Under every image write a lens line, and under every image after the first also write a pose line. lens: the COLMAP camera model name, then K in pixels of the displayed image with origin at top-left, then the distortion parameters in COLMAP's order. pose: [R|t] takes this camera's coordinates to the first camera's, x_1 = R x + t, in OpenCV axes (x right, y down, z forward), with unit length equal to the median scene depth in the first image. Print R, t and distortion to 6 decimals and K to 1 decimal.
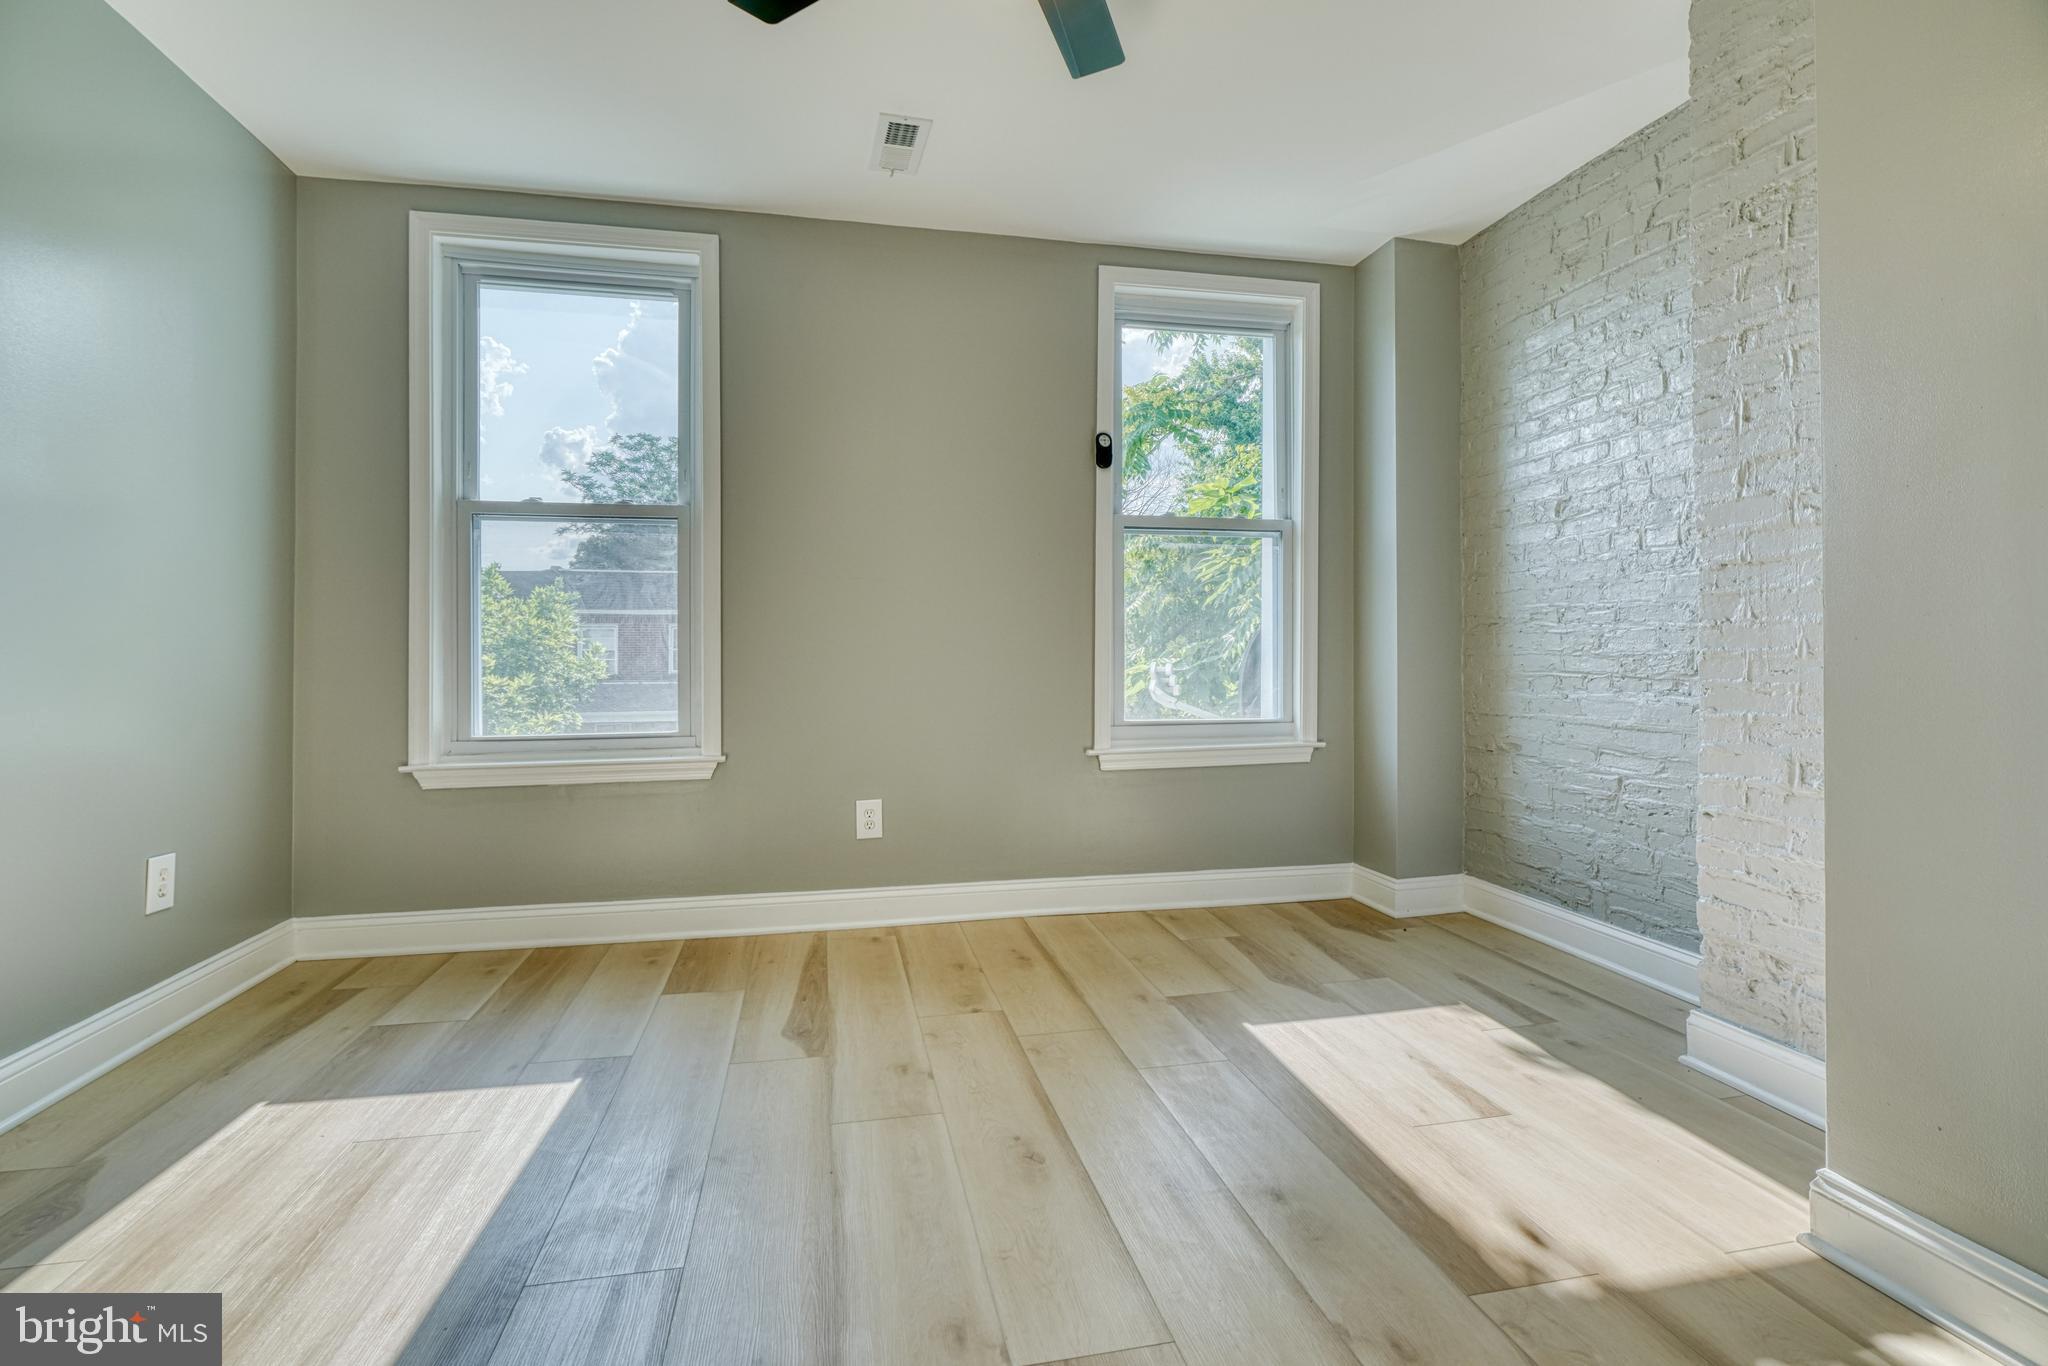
lens RADIAL K [[925.6, 0, 1016.0], [0, 925.6, 675.4], [0, 0, 1]] dist [-0.007910, 0.004453]
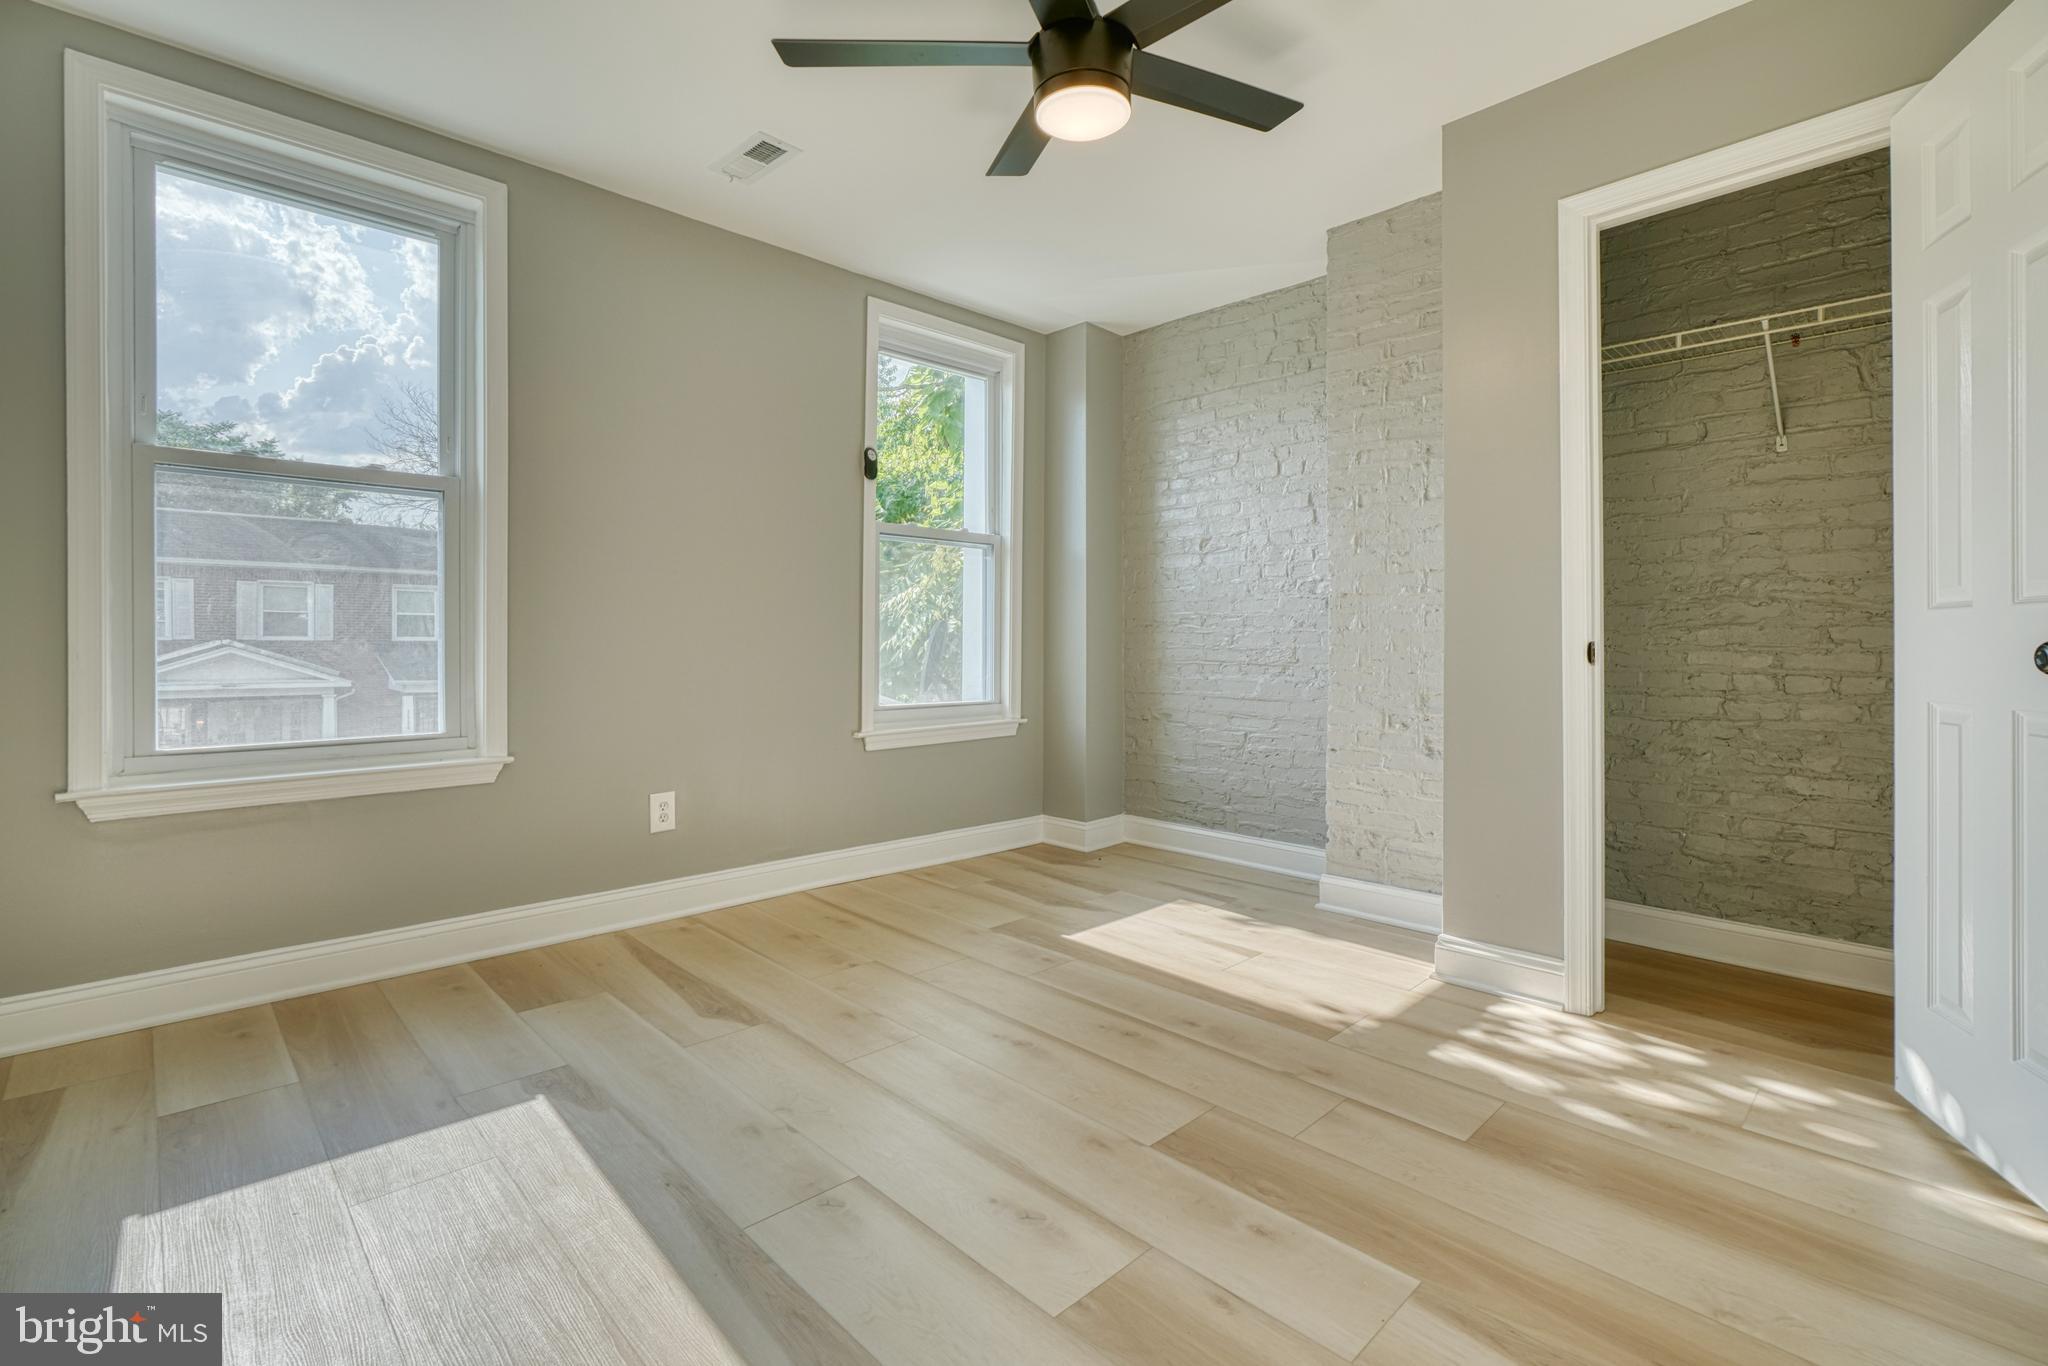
lens RADIAL K [[925.6, 0, 1016.0], [0, 925.6, 675.4], [0, 0, 1]] dist [-0.007910, 0.004453]
pose [[0.847232, -0.012741, 0.531071, -0.405680], [0.006203, 0.999881, 0.014093, -0.003050], [-0.531187, -0.008645, 0.847210, -0.044311]]
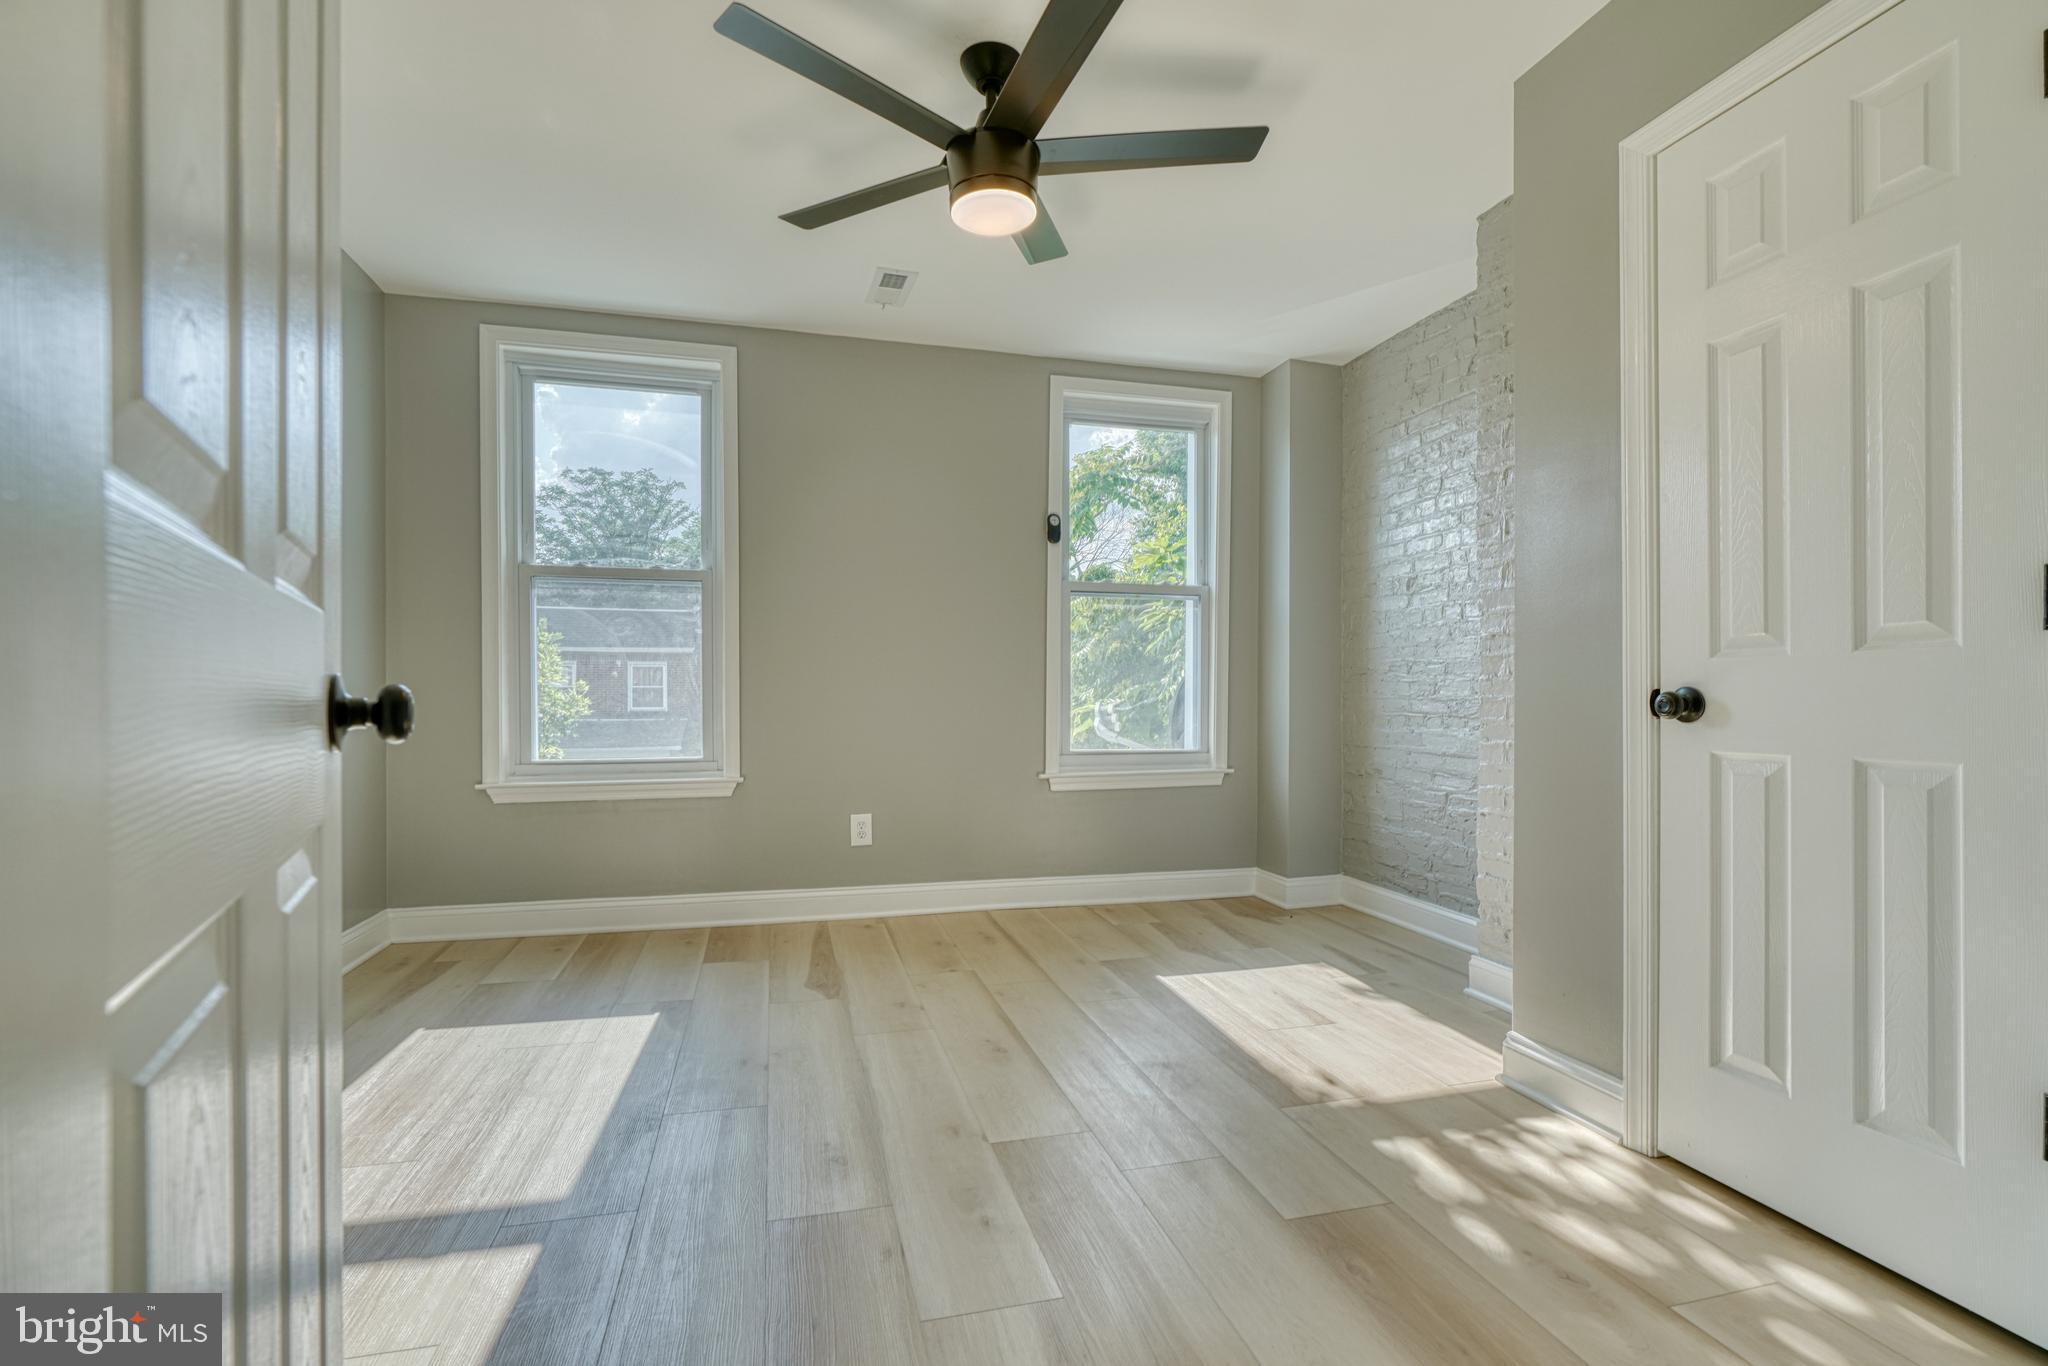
lens RADIAL K [[942.1, 0, 1019.5], [0, 942.1, 701.5], [0, 0, 1]] dist [-0.005784, 0.000037]
pose [[0.998556, 0.005726, 0.053419, -0.019469], [-0.004976, 0.999887, -0.014173, 0.003039], [-0.053494, 0.013886, 0.998472, -0.284007]]
